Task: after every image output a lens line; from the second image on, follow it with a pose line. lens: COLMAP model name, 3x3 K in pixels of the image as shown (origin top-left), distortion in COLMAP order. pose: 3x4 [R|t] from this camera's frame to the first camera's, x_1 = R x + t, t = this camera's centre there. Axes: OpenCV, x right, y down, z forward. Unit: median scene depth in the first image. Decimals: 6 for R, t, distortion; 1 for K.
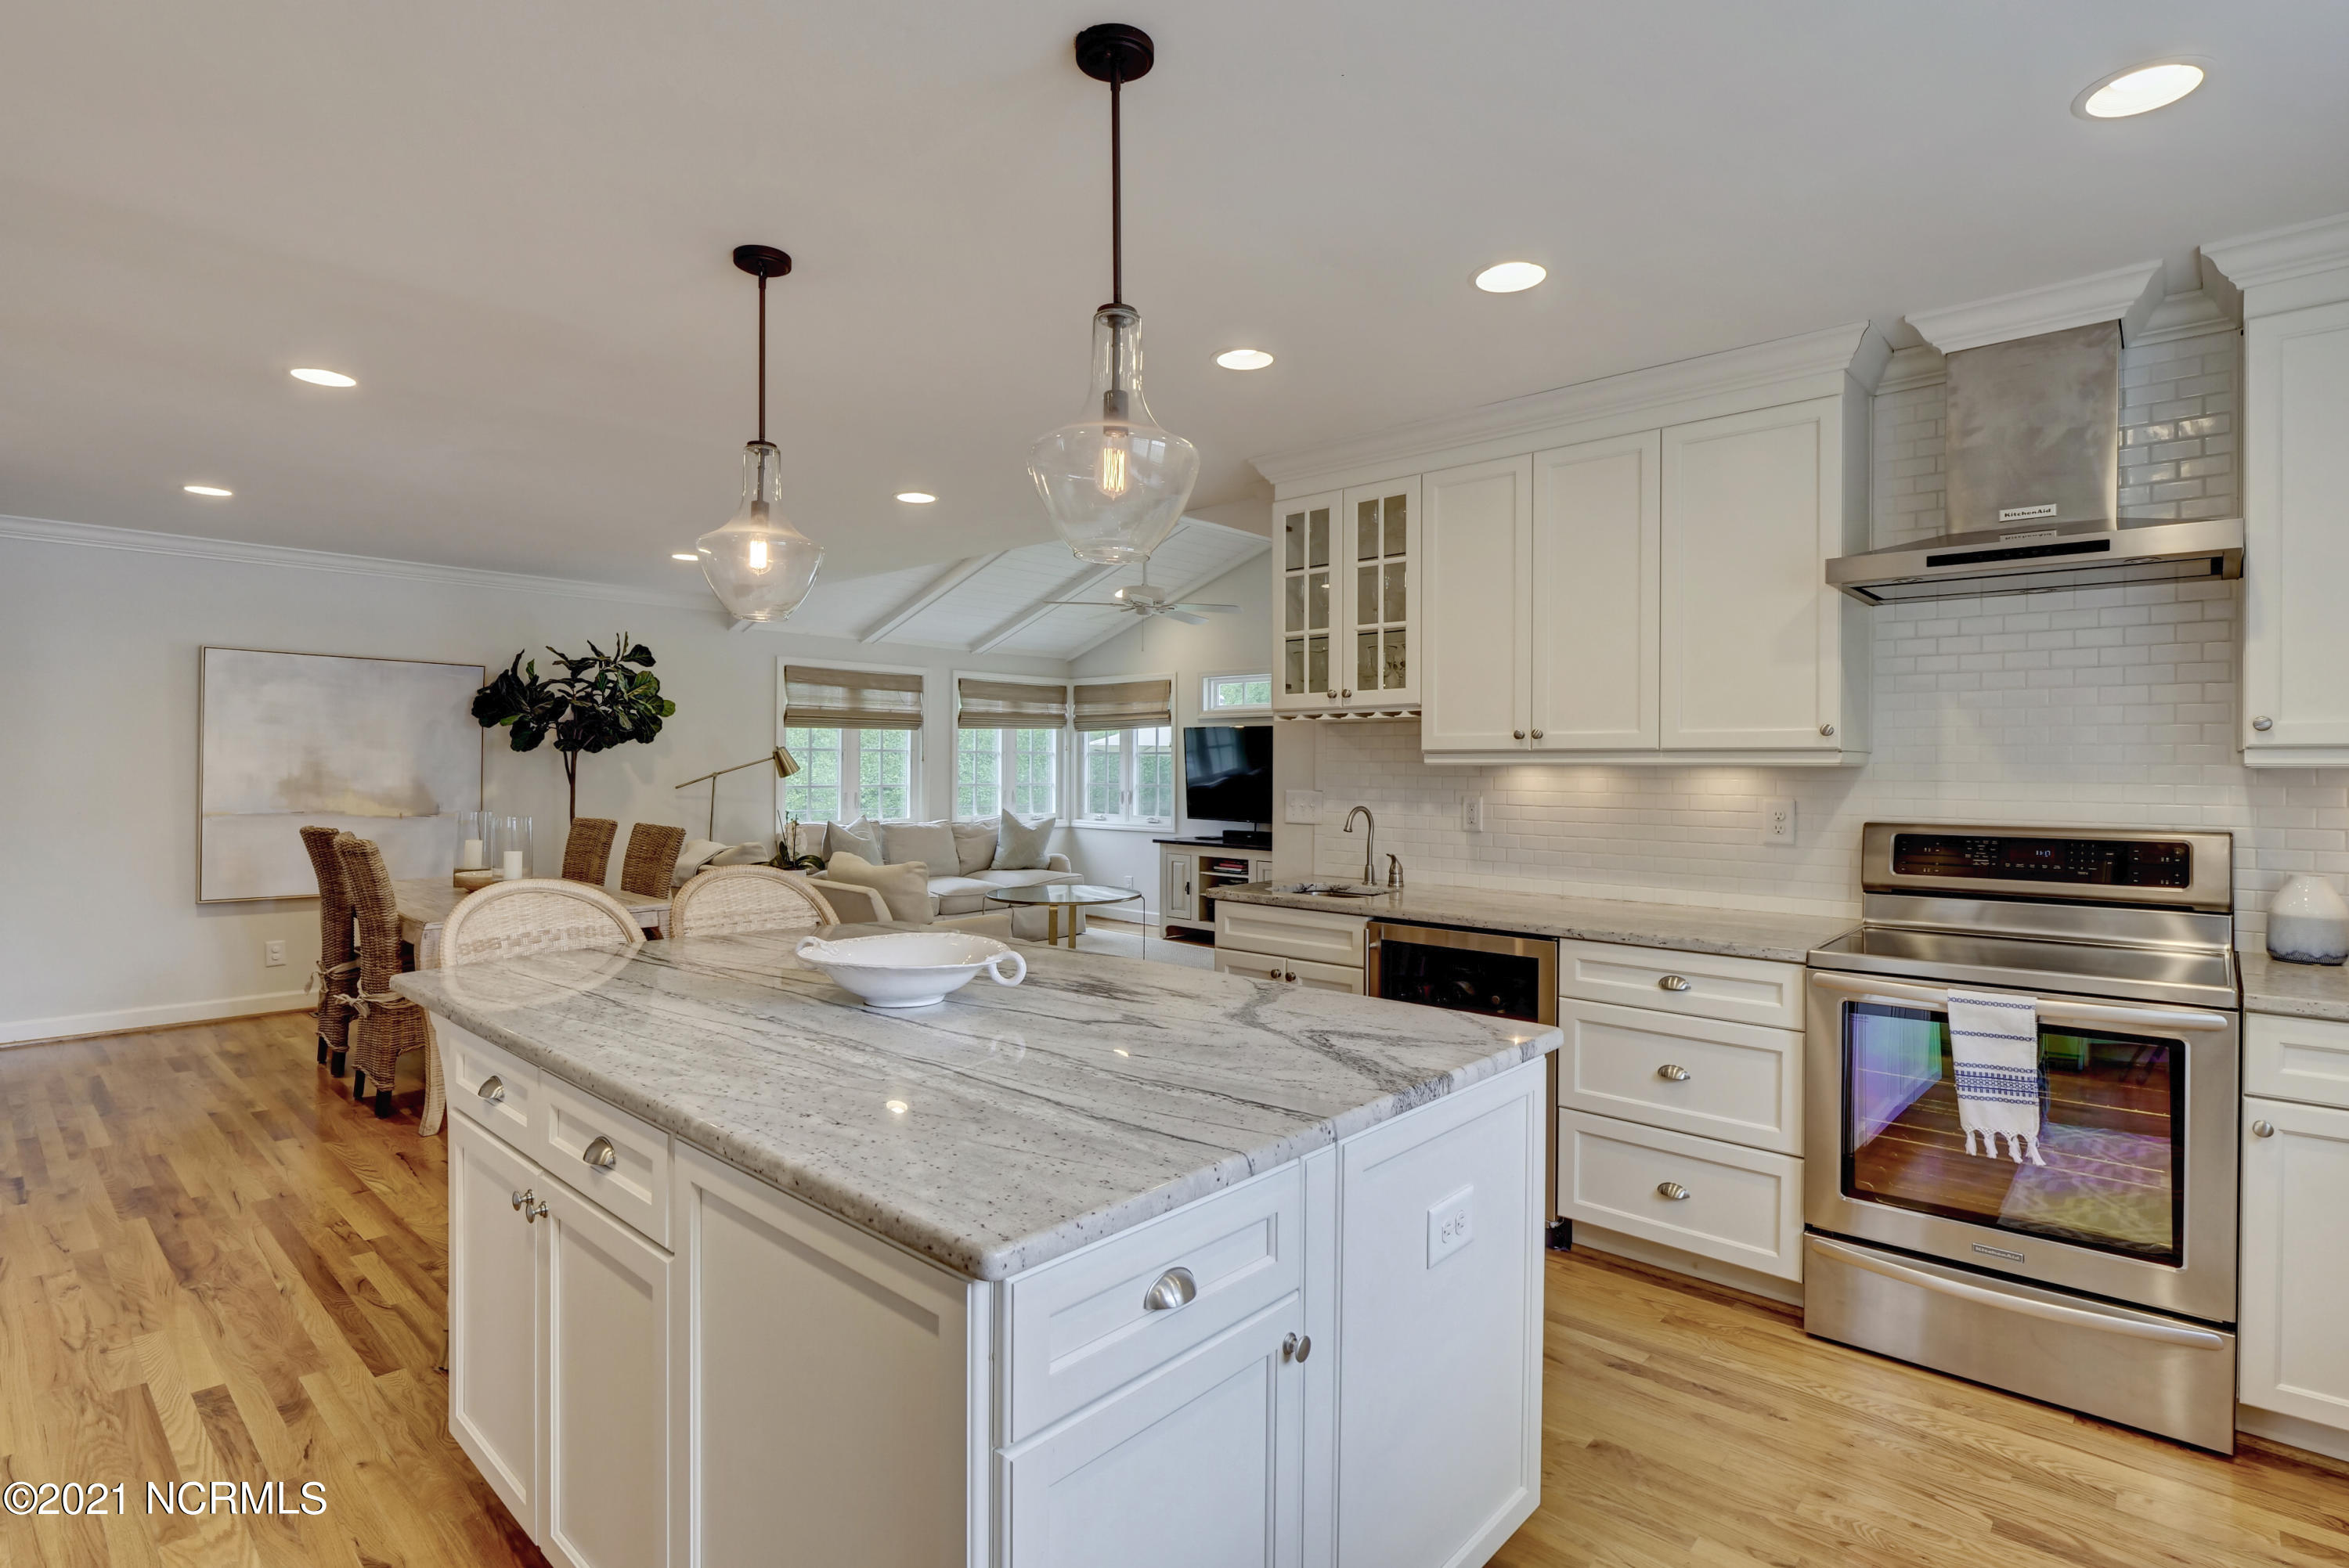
lens RADIAL K [[1144.9, 0, 1178.6], [0, 1144.9, 777.1], [0, 0, 1]] dist [-0.009241, -0.002768]
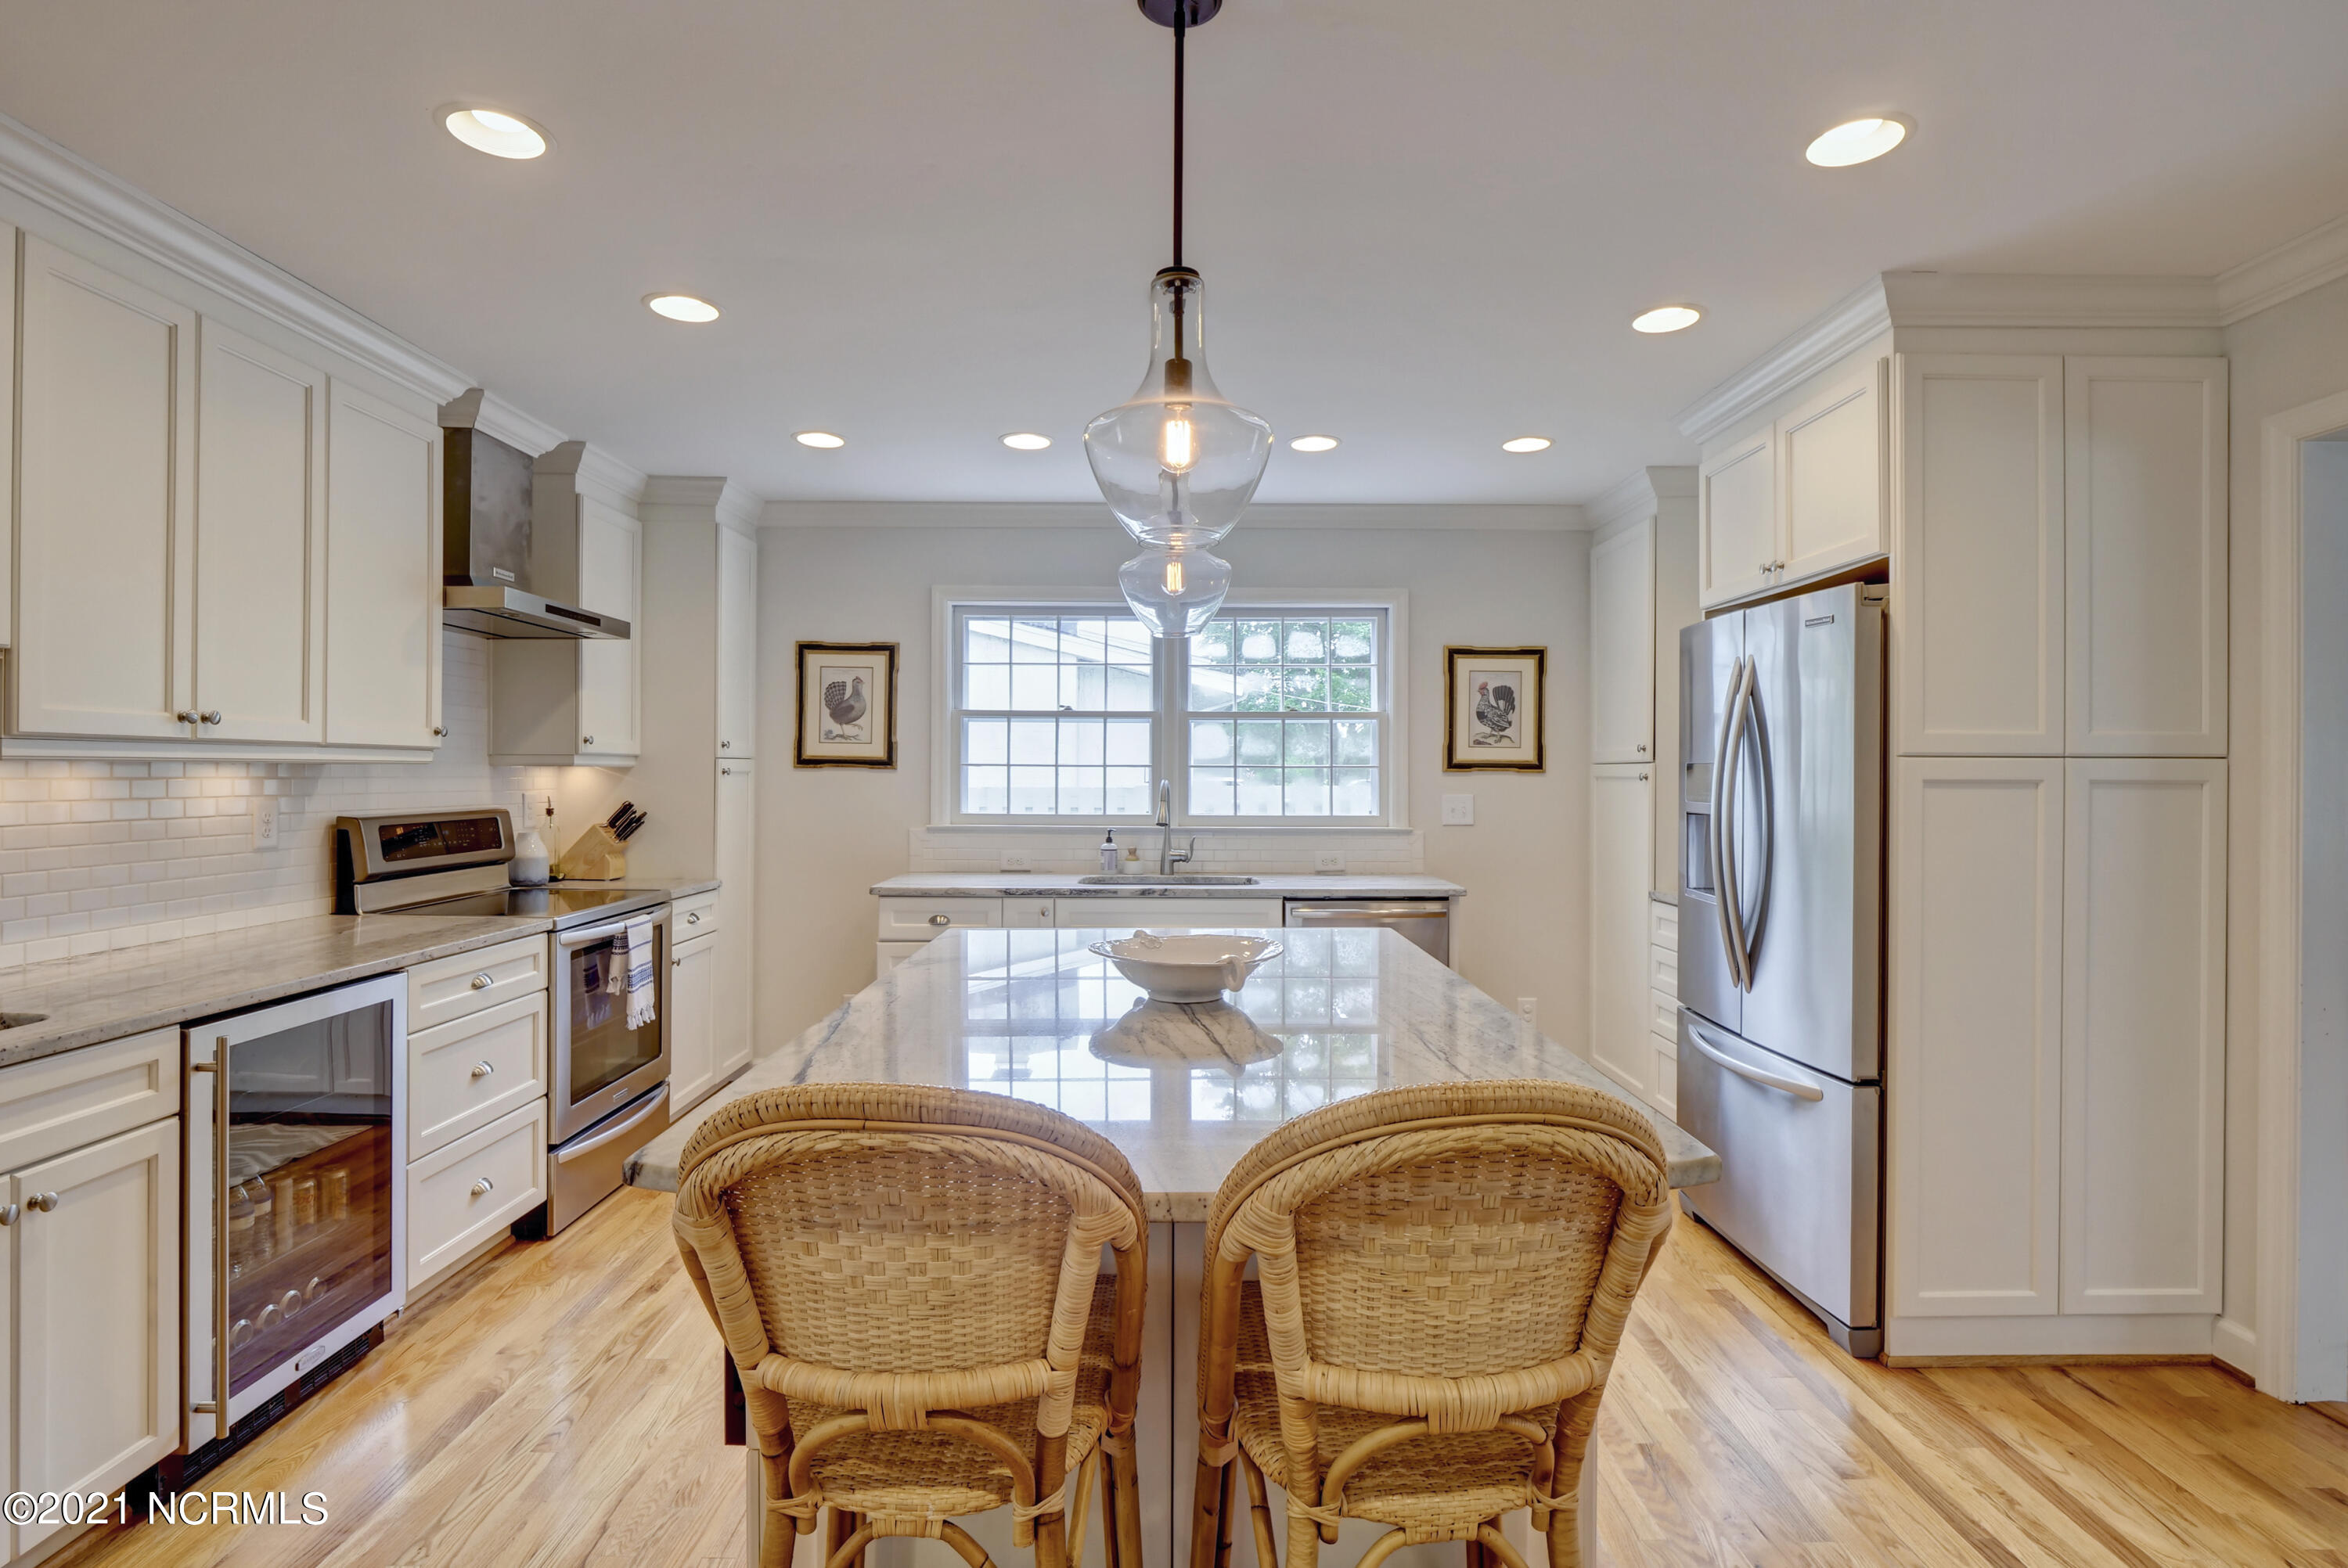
lens RADIAL K [[1144.4, 0, 1188.4], [0, 1144.4, 774.7], [0, 0, 1]] dist [-0.009241, -0.002768]
pose [[-0.683167, -0.009897, 0.730196, -0.312148], [-0.002127, 0.999931, 0.011562, -0.006040], [-0.730260, 0.006345, -0.683140, 0.529855]]
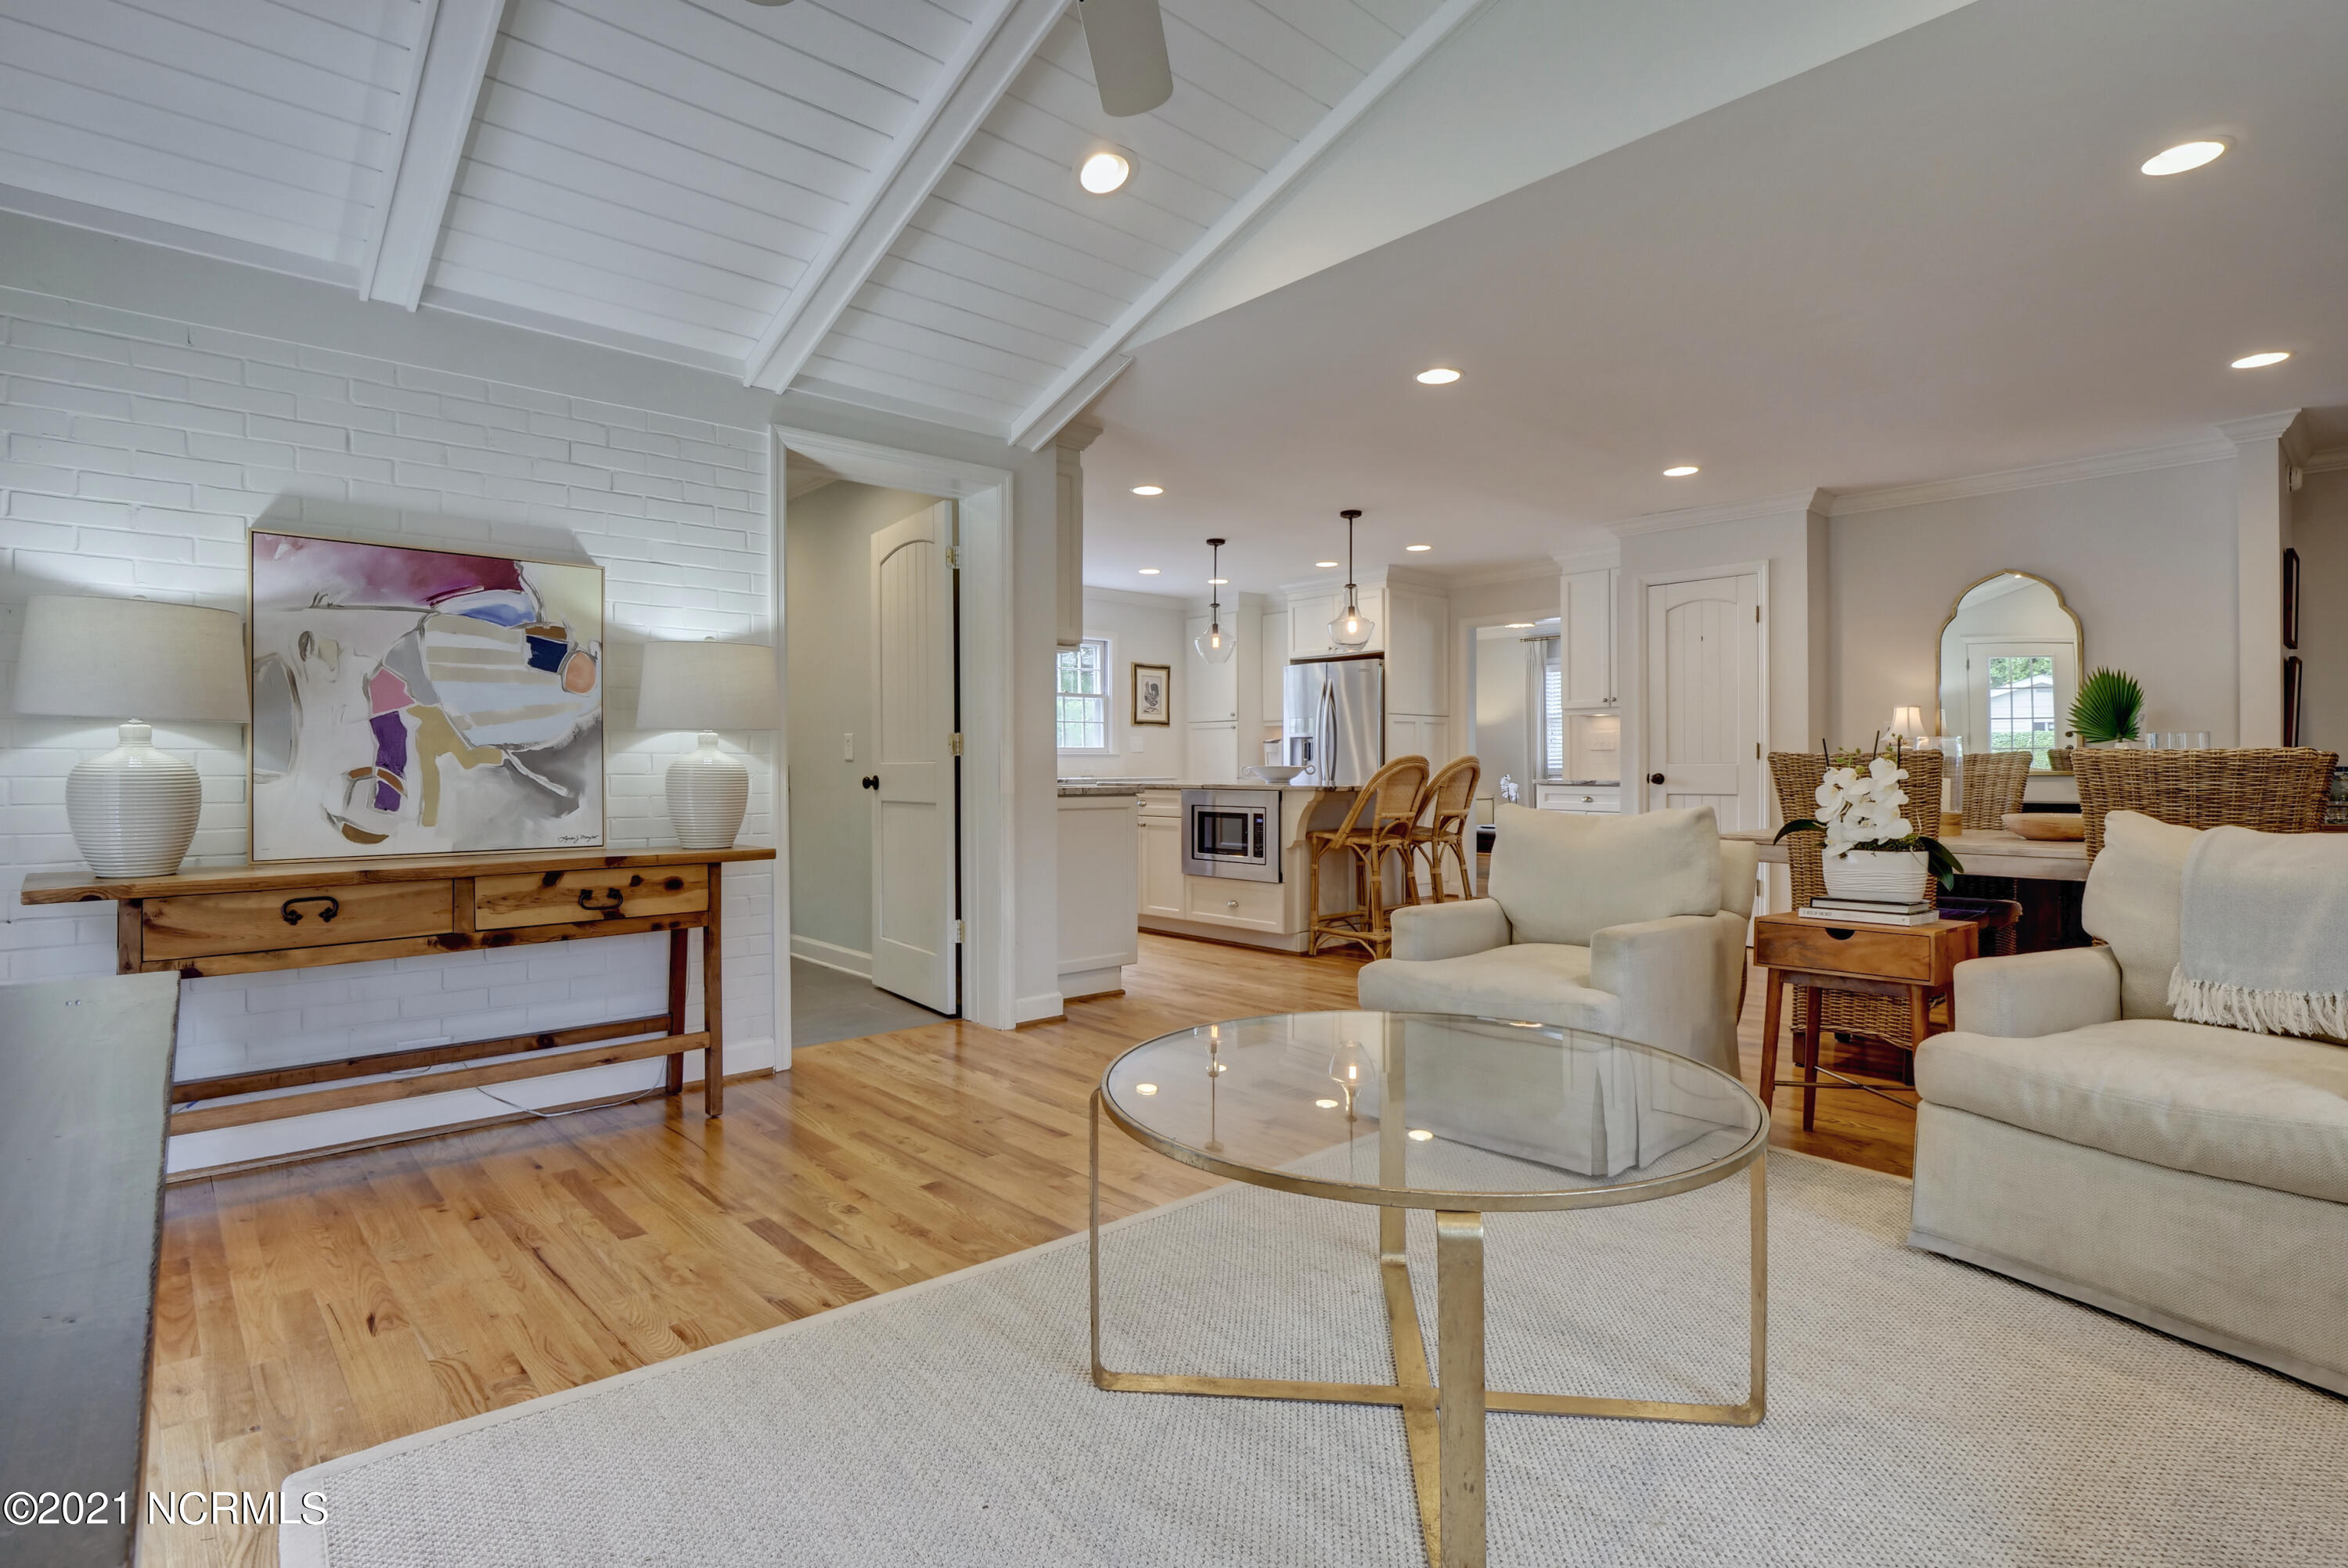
lens RADIAL K [[1144.4, 0, 1182.0], [0, 1144.4, 771.2], [0, 0, 1]] dist [-0.009241, -0.002768]
pose [[-0.996260, -0.003773, 0.086327, -0.076509], [-0.002428, 0.999874, 0.015680, 0.034785], [-0.086375, 0.015412, -0.996143, 1.349462]]
